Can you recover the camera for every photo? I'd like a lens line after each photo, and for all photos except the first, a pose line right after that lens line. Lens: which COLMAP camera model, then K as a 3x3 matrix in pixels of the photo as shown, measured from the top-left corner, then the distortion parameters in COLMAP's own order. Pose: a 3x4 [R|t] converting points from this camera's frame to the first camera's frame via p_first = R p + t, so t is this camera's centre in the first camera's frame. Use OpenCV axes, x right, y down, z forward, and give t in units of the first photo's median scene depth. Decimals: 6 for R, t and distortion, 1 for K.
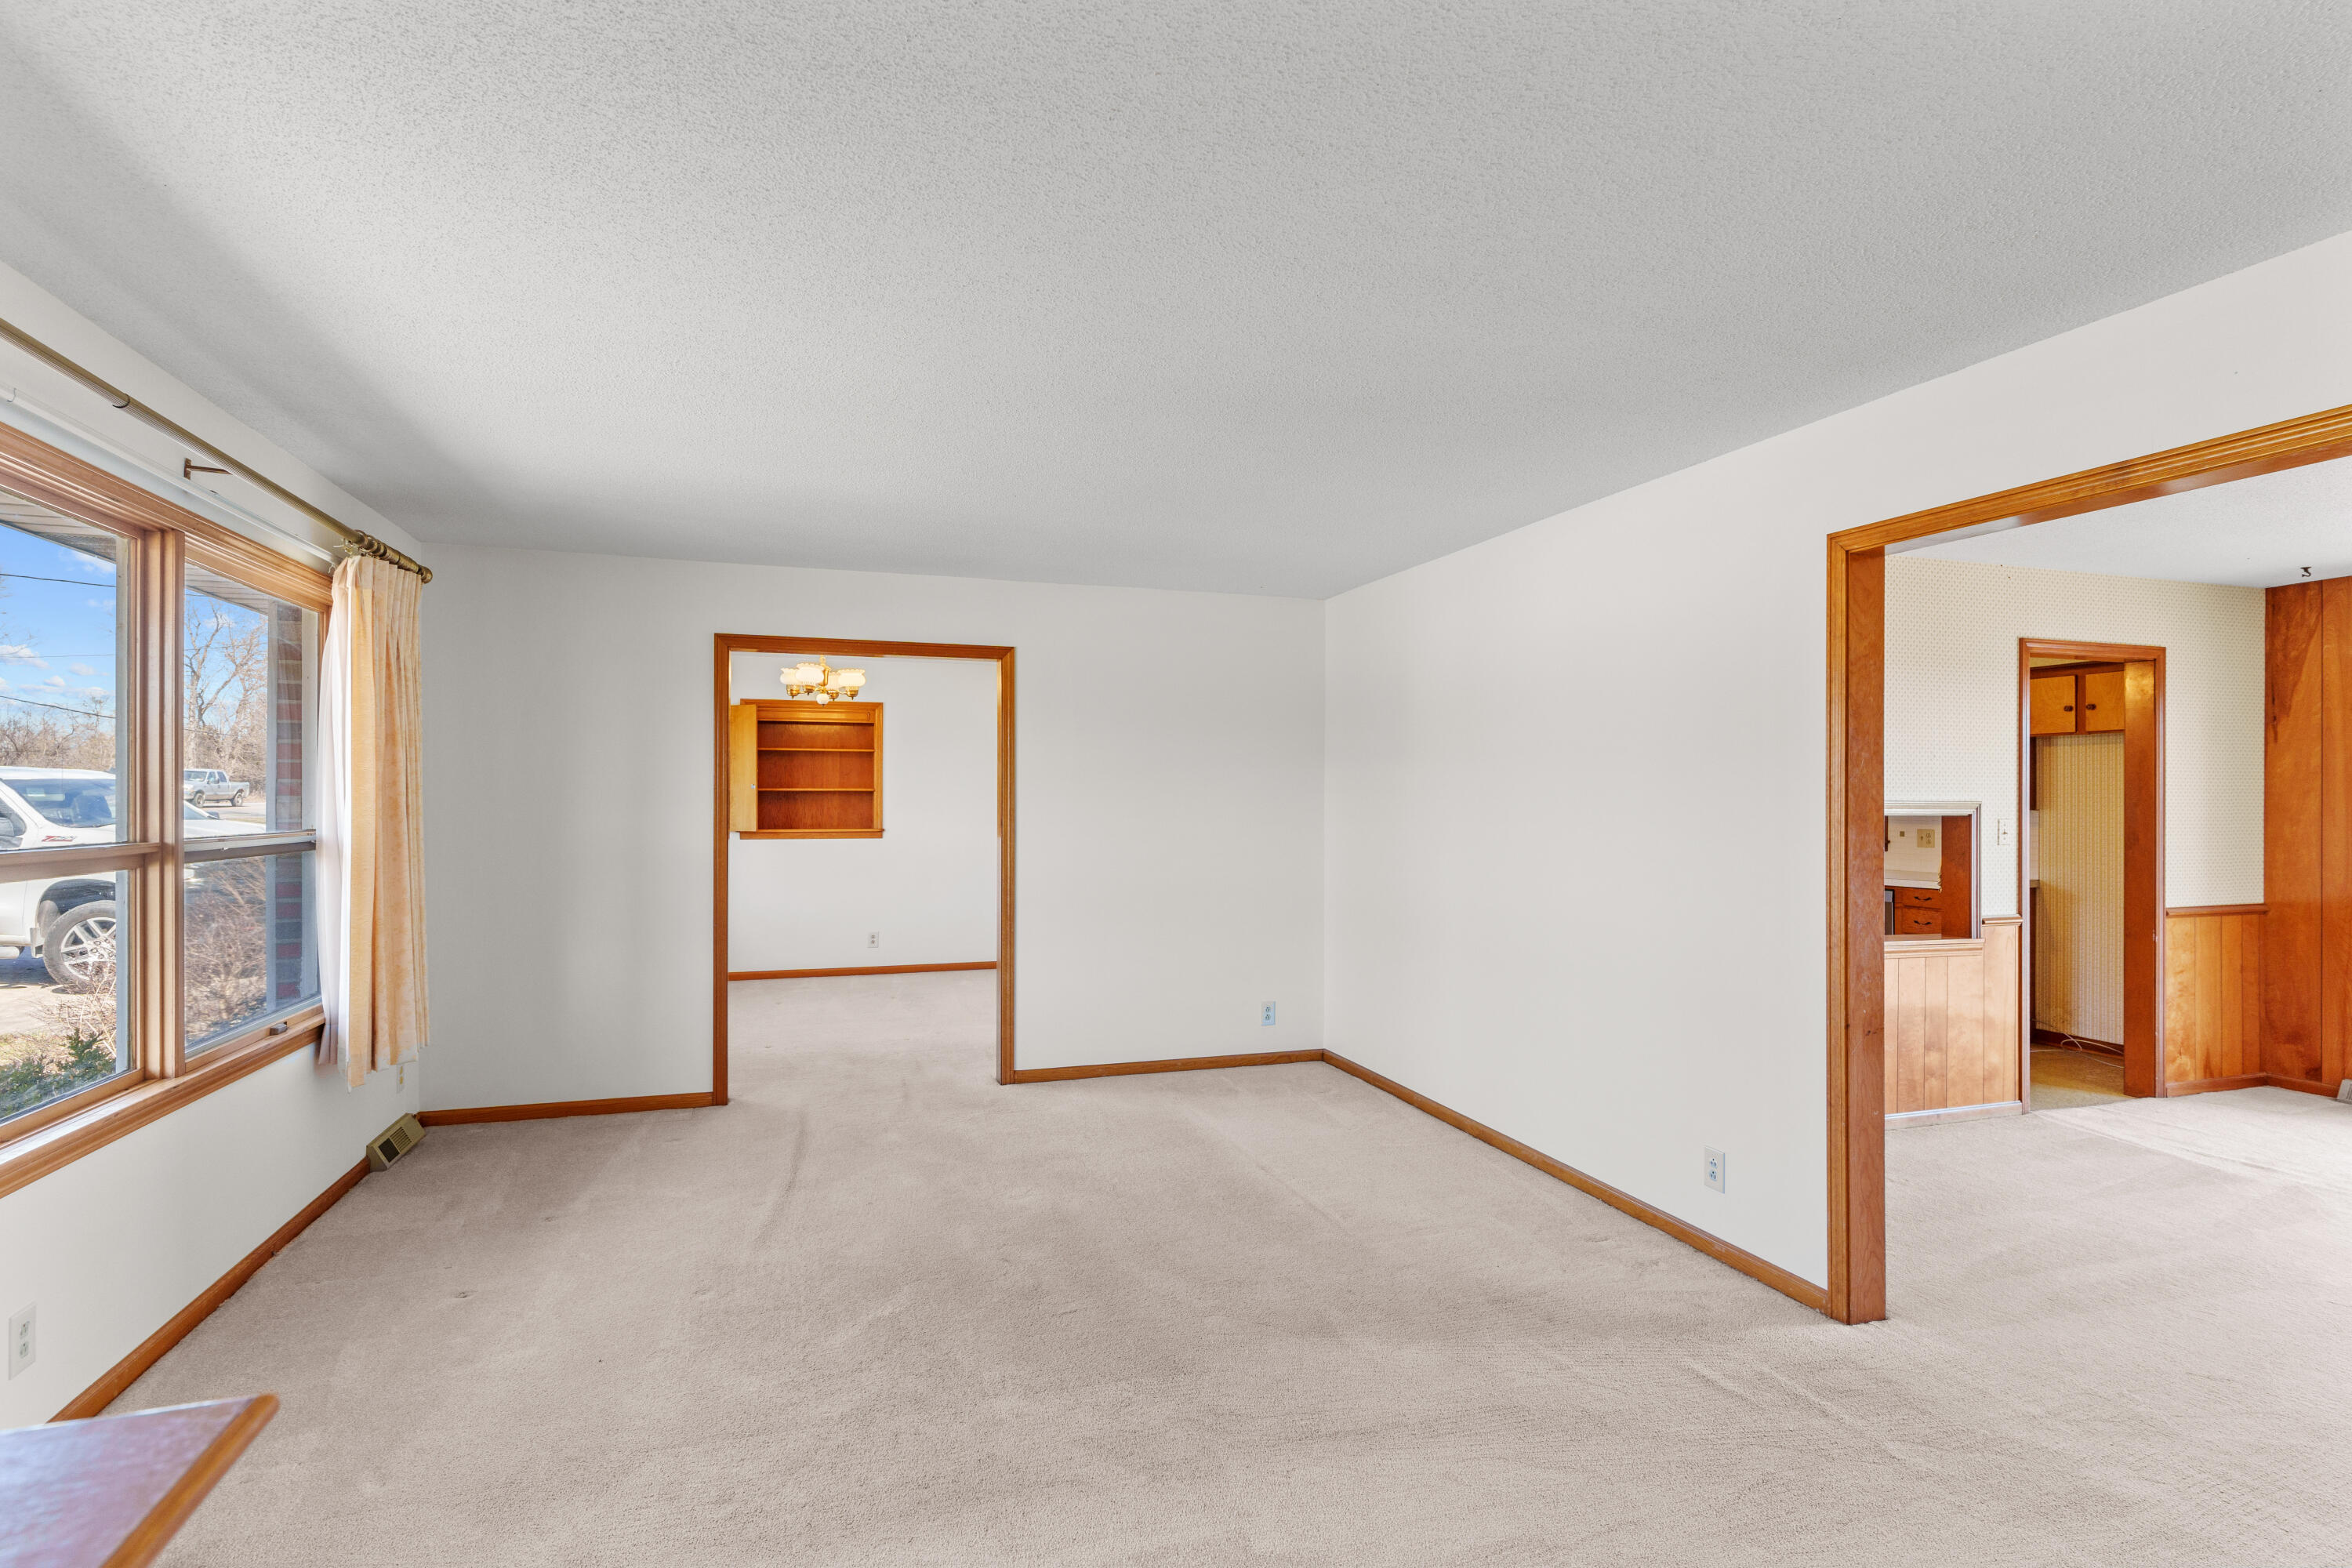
lens RADIAL K [[1149.4, 0, 1176.0], [0, 1149.4, 784.0], [0, 0, 1]] dist [0.000053, 0.000168]
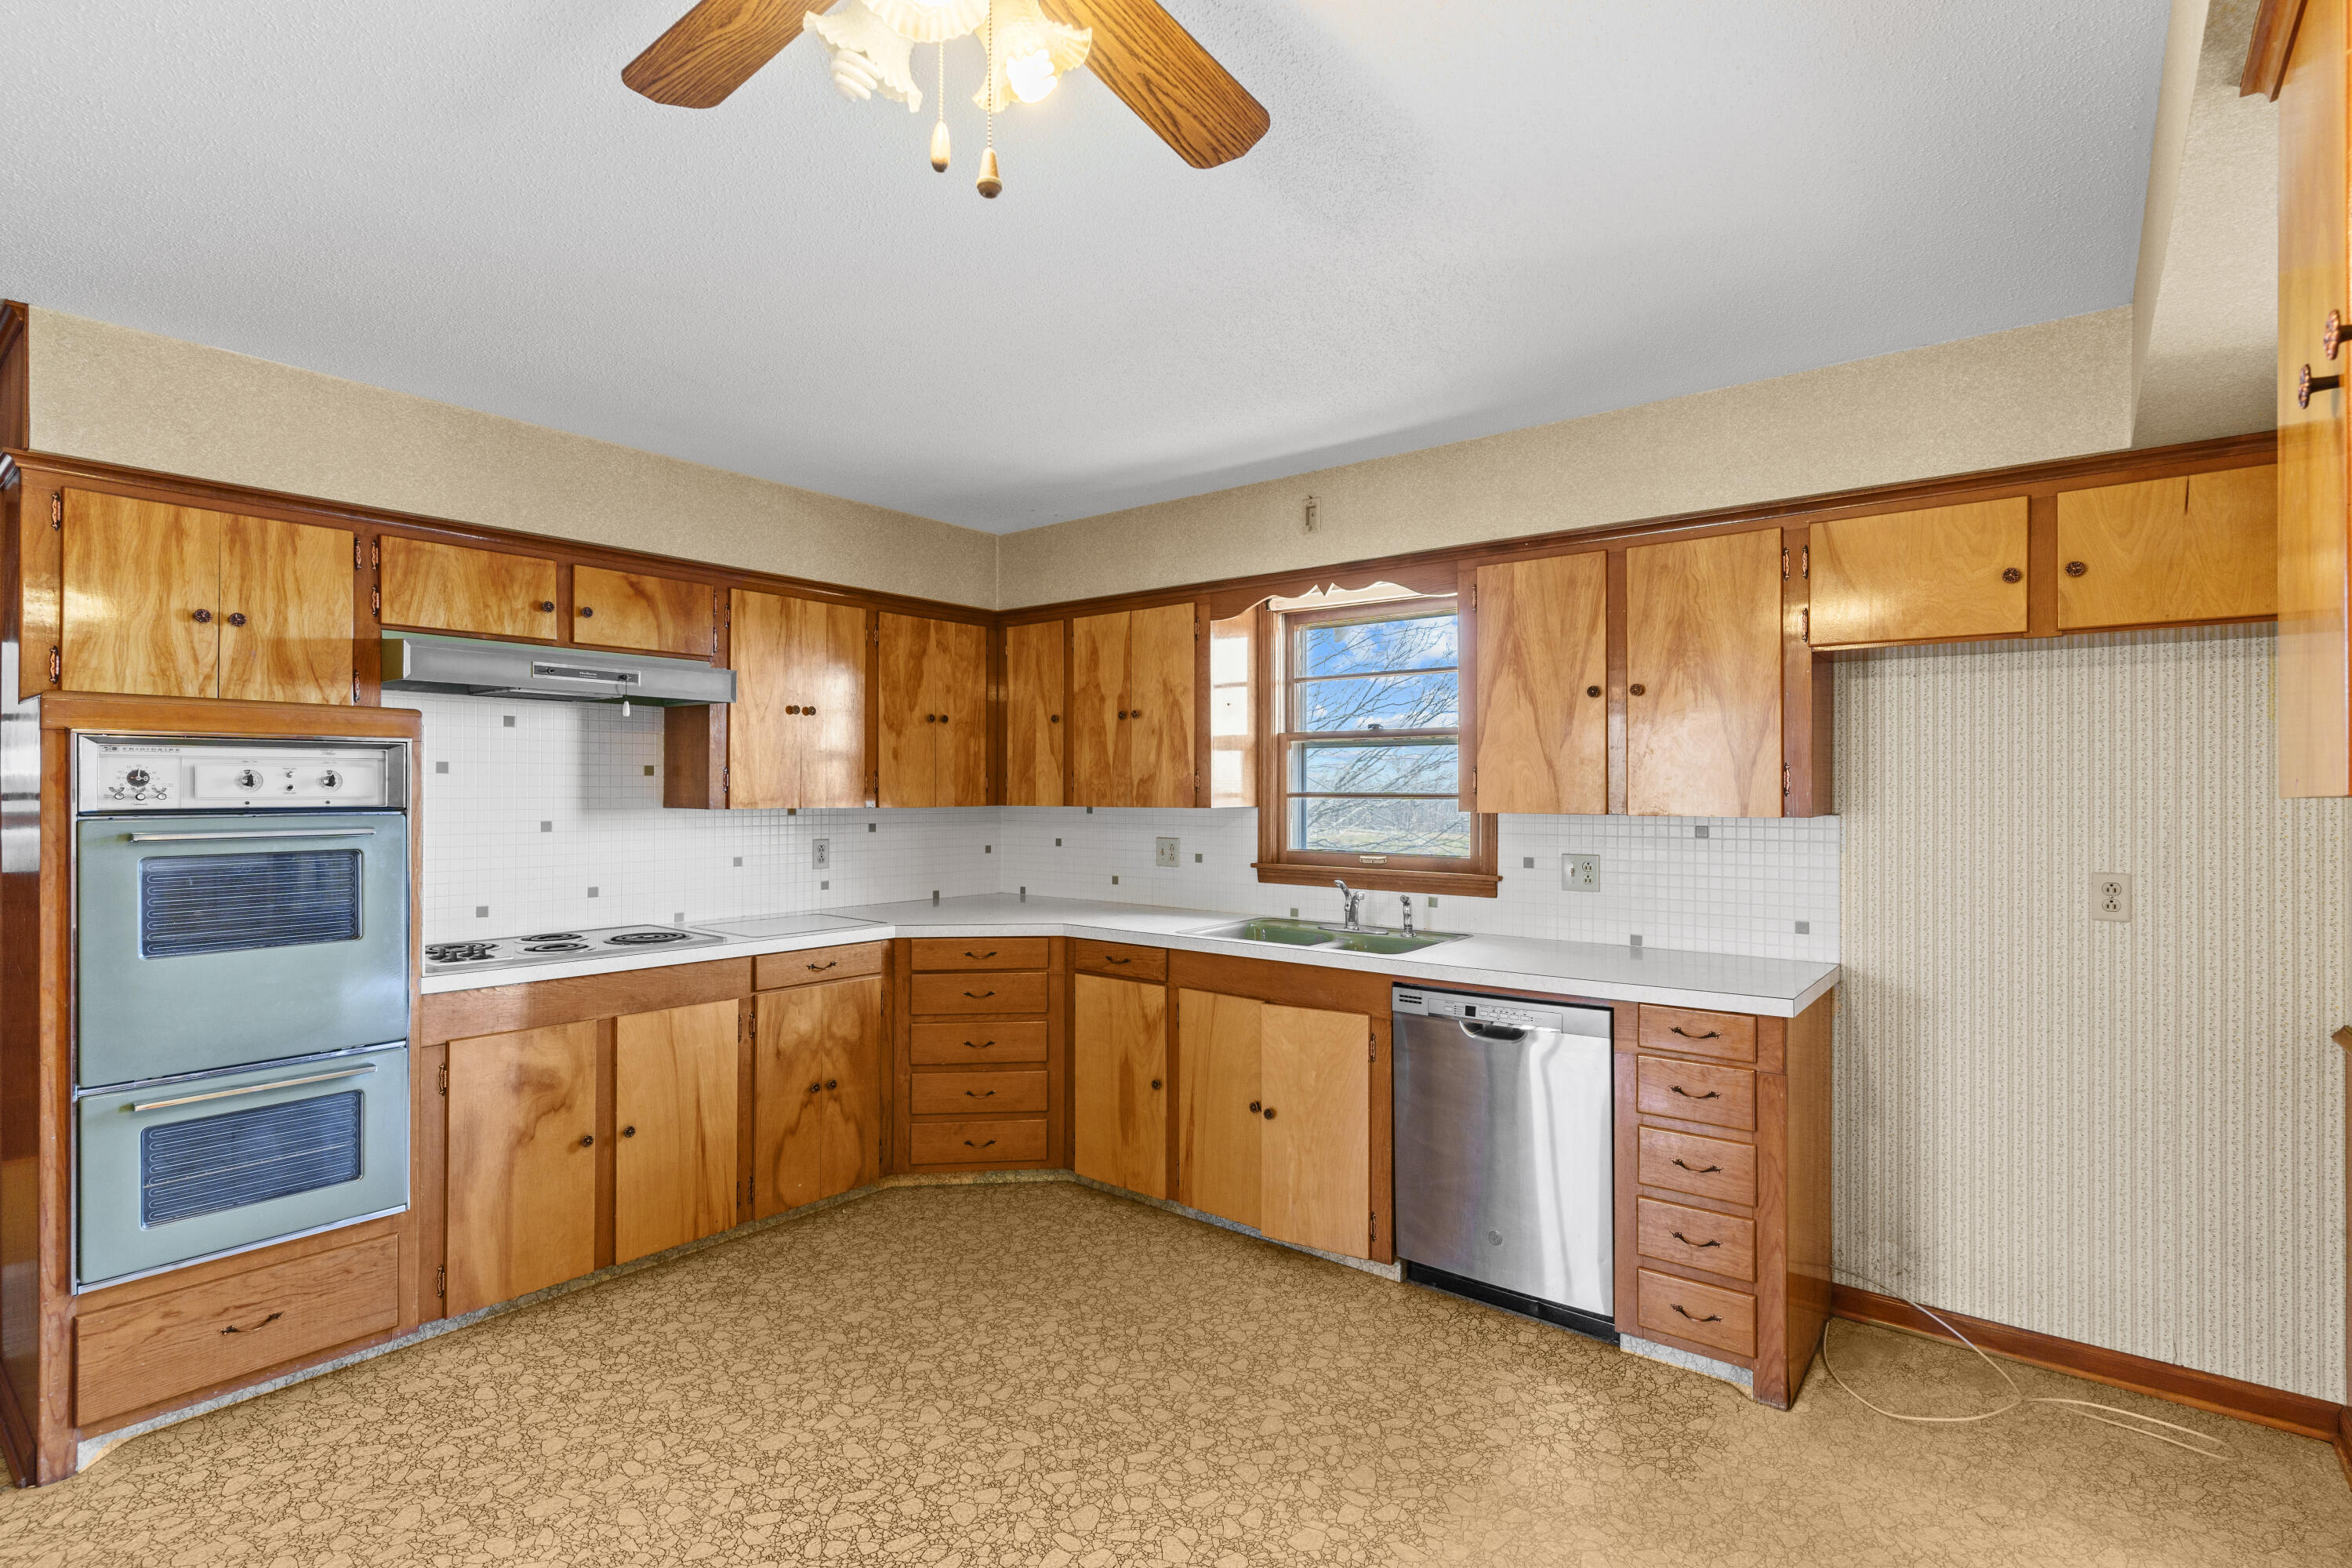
lens RADIAL K [[1124.6, 0, 1176.0], [0, 1124.6, 784.0], [0, 0, 1]] dist [0.002565, 0.000210]
pose [[0.839157, 0.002056, 0.543886, 0.333951], [-0.005012, 0.999980, 0.003952, 0.011911], [-0.543867, -0.006042, 0.839150, 0.926107]]
